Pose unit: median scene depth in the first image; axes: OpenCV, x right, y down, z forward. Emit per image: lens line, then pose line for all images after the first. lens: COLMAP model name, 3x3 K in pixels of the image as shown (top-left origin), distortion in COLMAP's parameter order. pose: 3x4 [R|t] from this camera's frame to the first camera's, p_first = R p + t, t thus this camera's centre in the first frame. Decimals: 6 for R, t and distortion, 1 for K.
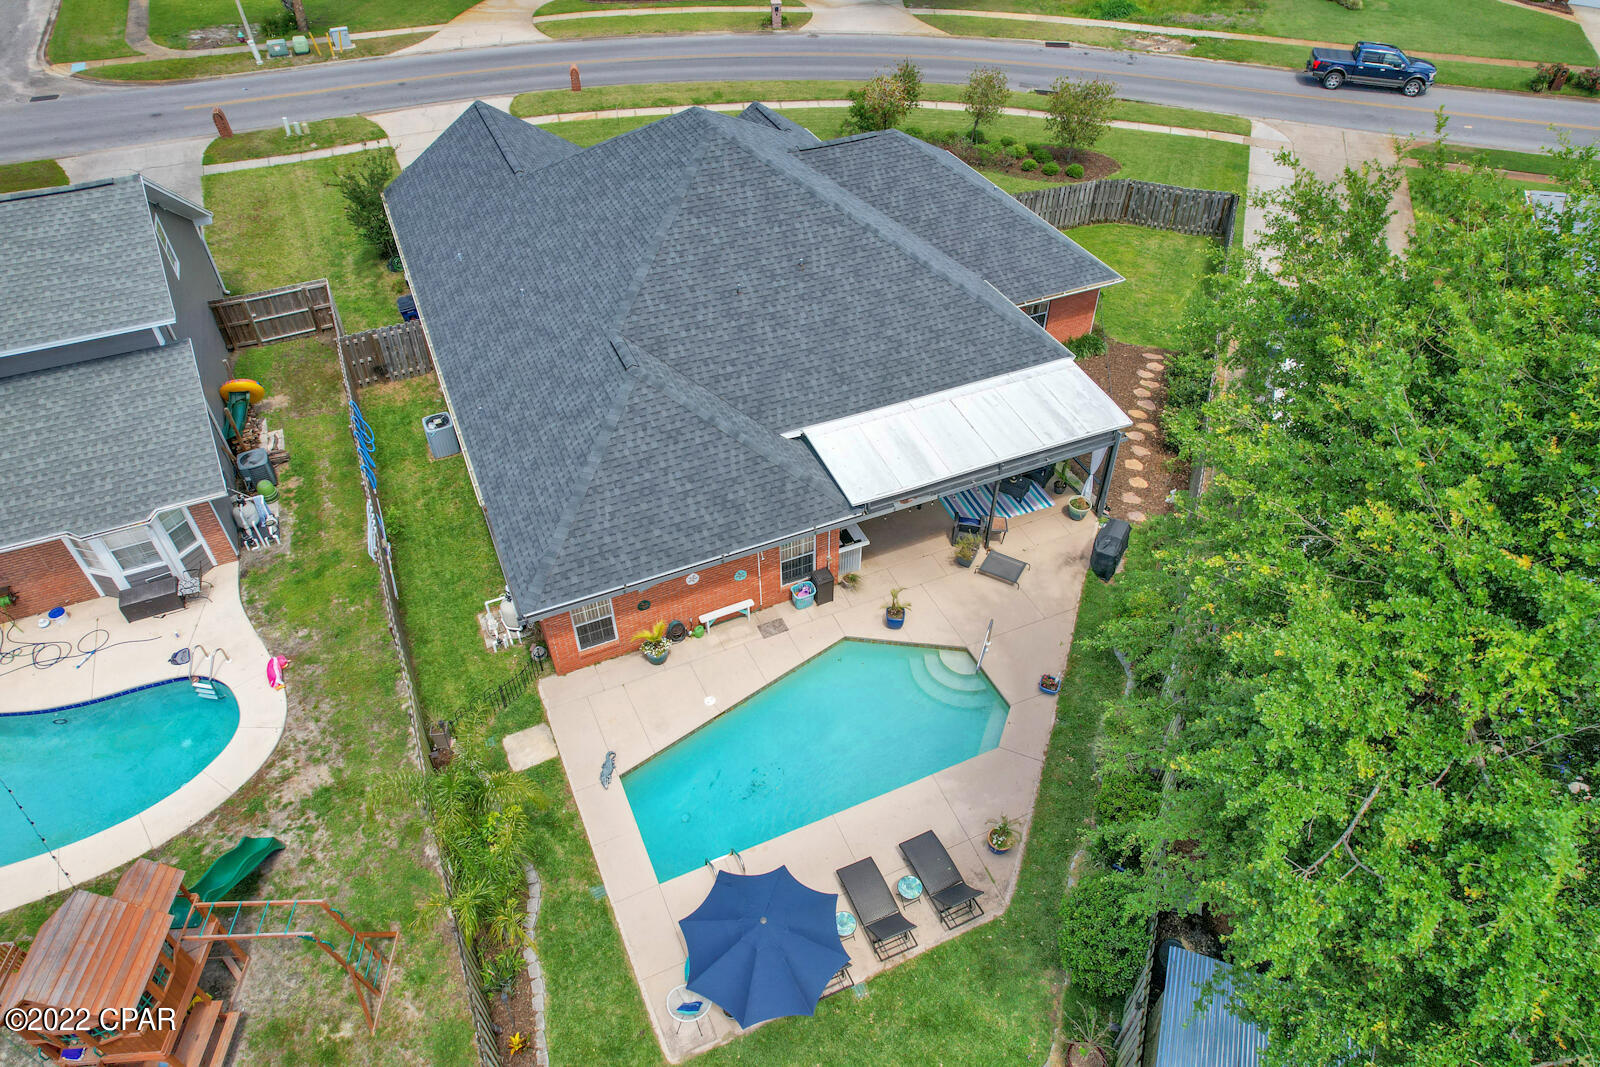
lens RADIAL K [[1057.7, 0, 800.0], [0, 1057.7, 533.5], [0, 0, 1]] dist [-0.086455, 0.069872]
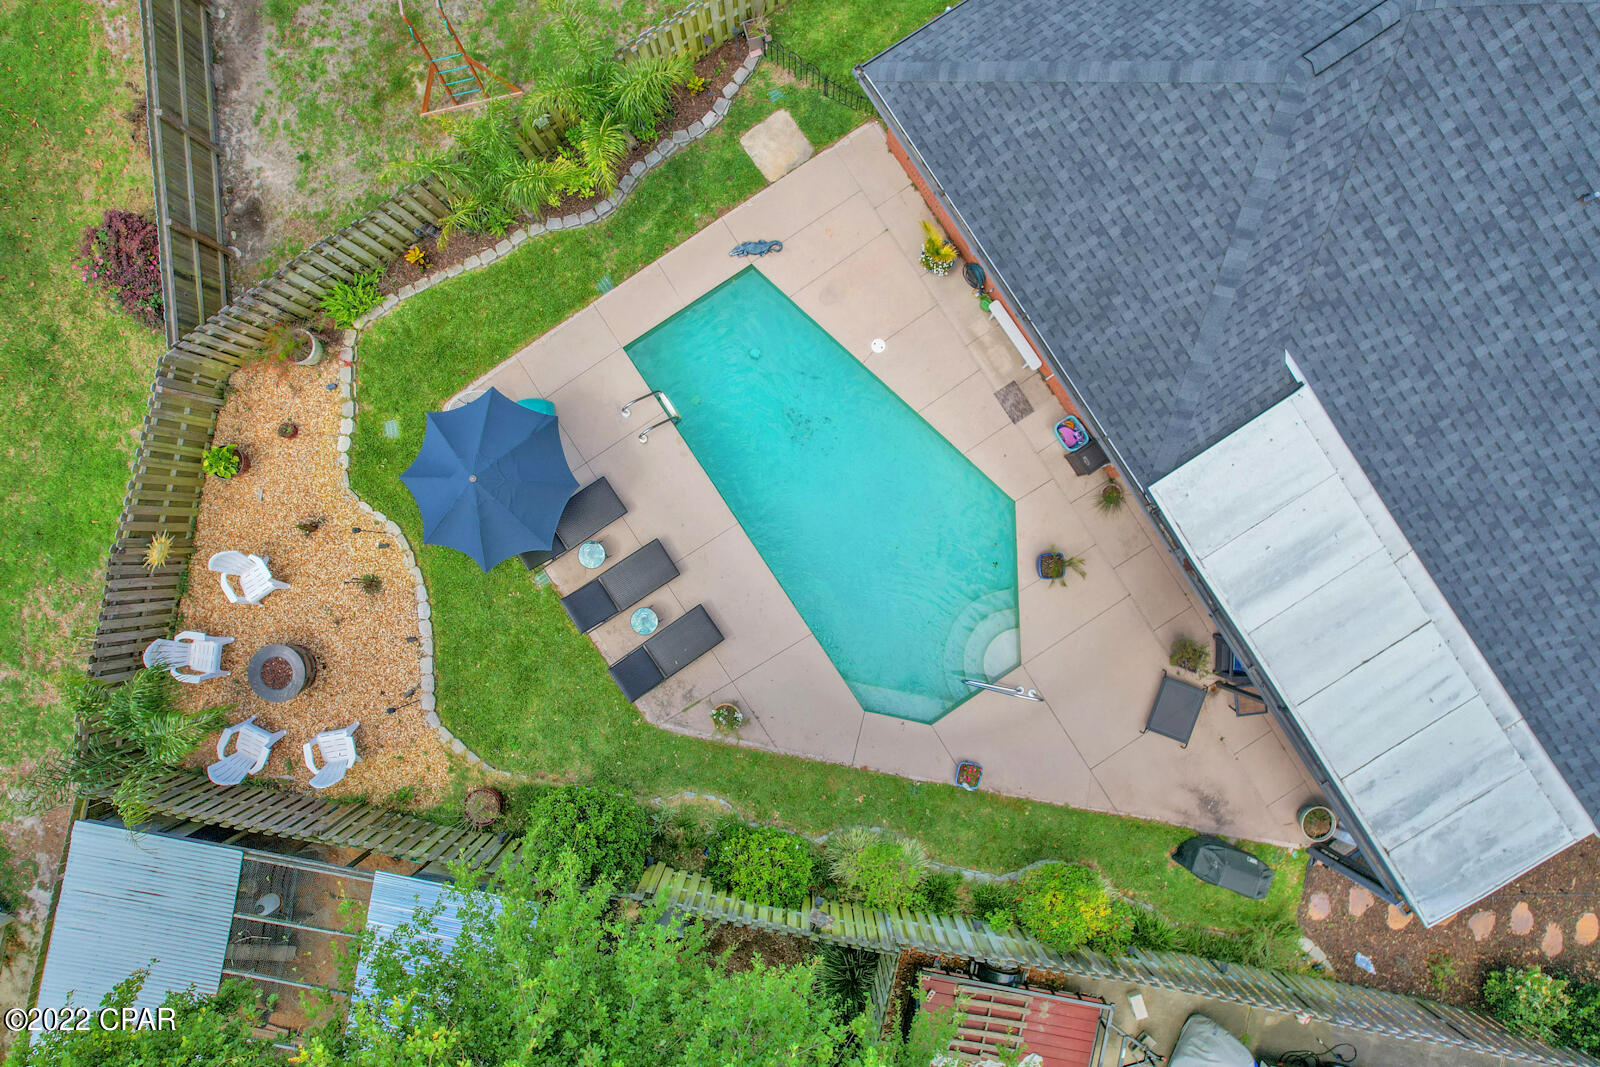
lens RADIAL K [[1057.7, 0, 800.0], [0, 1057.7, 533.5], [0, 0, 1]] dist [-0.086455, 0.069872]
pose [[0.160443, 0.987033, -0.004864, 0.046357], [-0.655153, 0.110179, 0.747419, -0.366627], [0.738263, -0.116732, 0.664335, 0.412644]]
